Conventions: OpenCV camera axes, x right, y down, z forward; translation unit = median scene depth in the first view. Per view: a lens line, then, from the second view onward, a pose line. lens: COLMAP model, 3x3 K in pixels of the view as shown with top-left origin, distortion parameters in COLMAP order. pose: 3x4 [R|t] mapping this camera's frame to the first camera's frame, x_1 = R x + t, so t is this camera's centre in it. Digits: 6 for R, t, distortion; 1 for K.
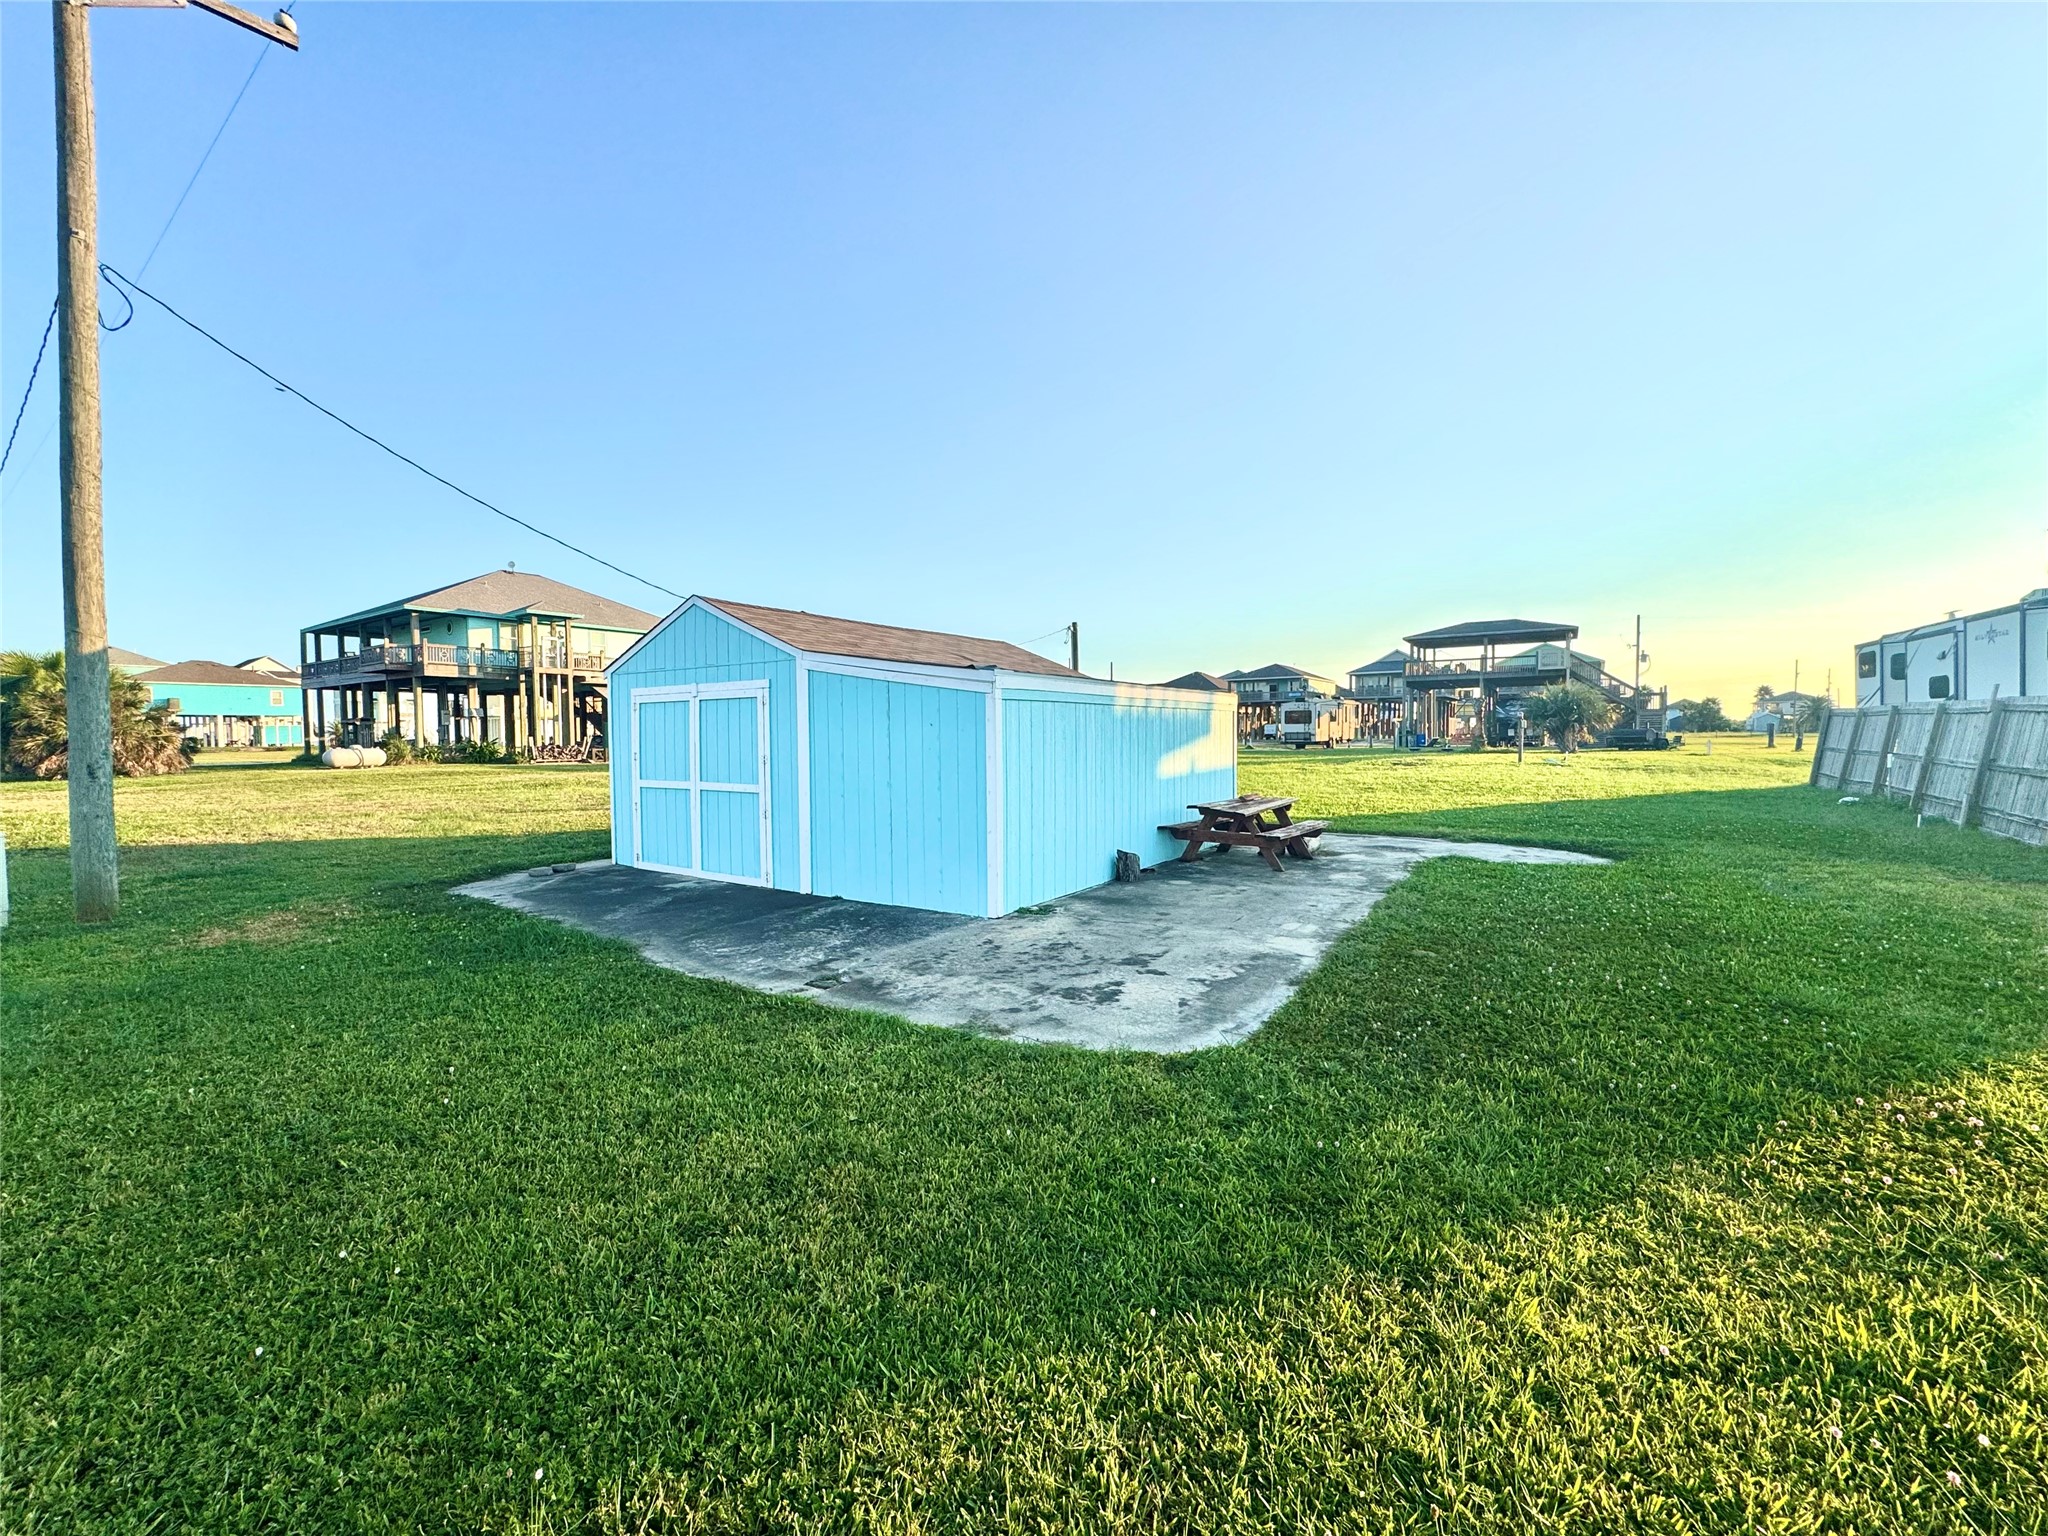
lens RADIAL K [[824.1, 0, 1024.4], [0, 824.1, 764.9], [0, 0, 1]] dist [-0.006816, -0.000014]
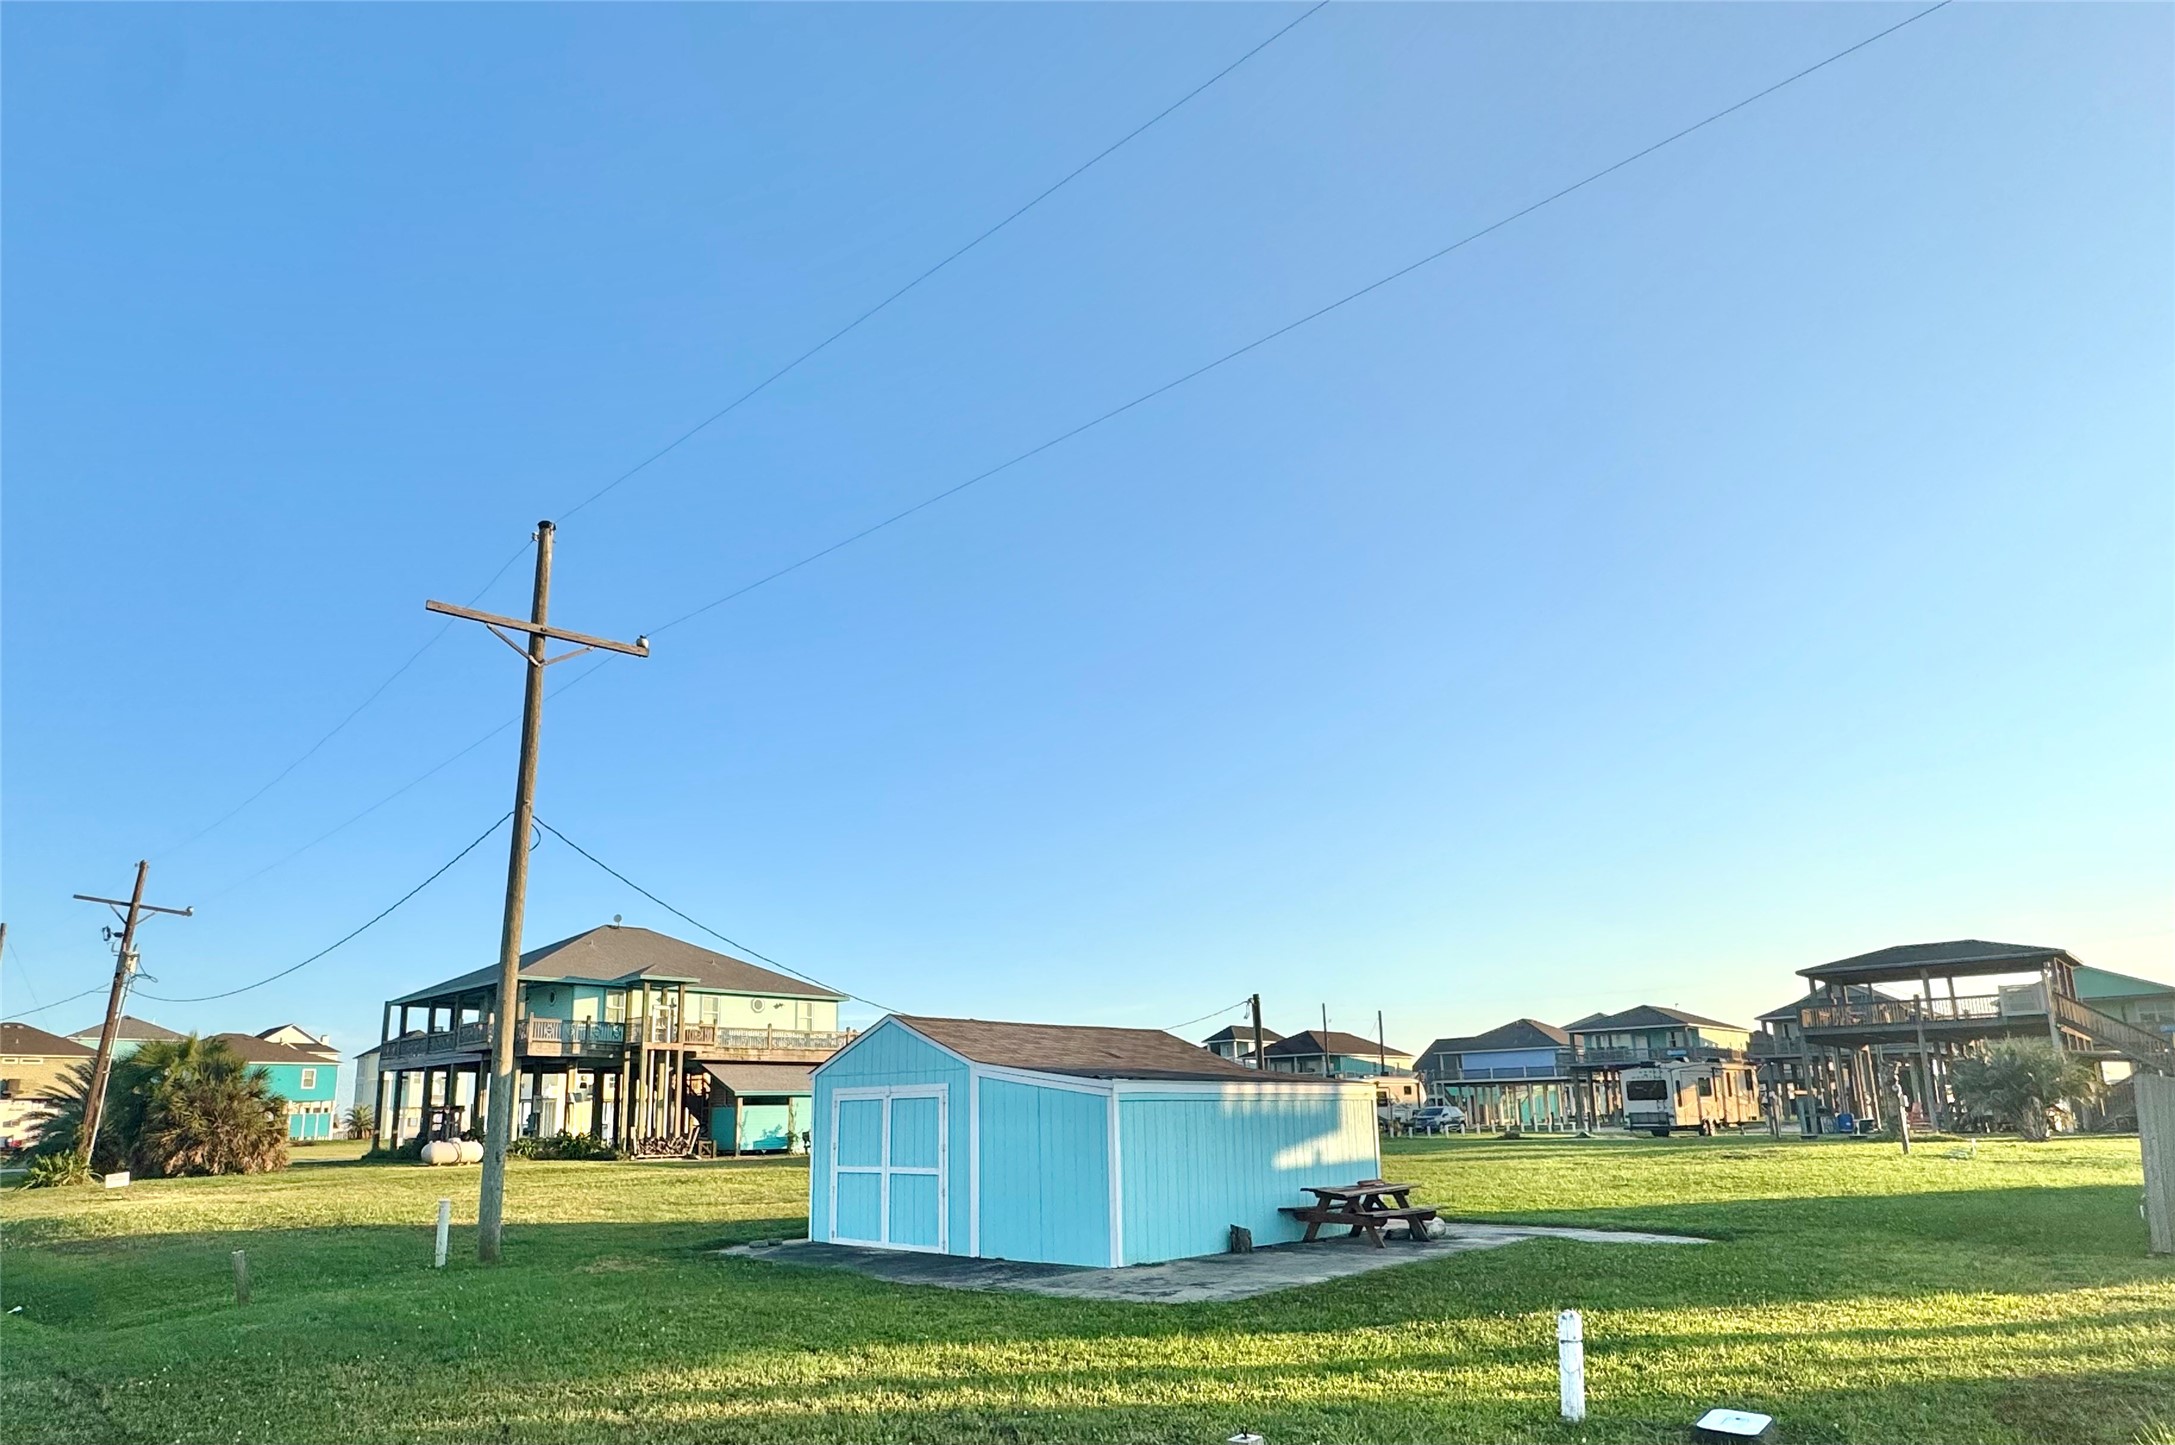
lens RADIAL K [[1430.3, 0, 1053.2], [0, 1430.3, 821.8], [0, 0, 1]] dist [-0.006036, 0.001895]
pose [[0.983984, -0.043221, -0.172939, 0.137250], [0.001026, 0.971518, -0.236963, 0.015272], [0.178255, 0.232990, 0.956003, -0.649234]]
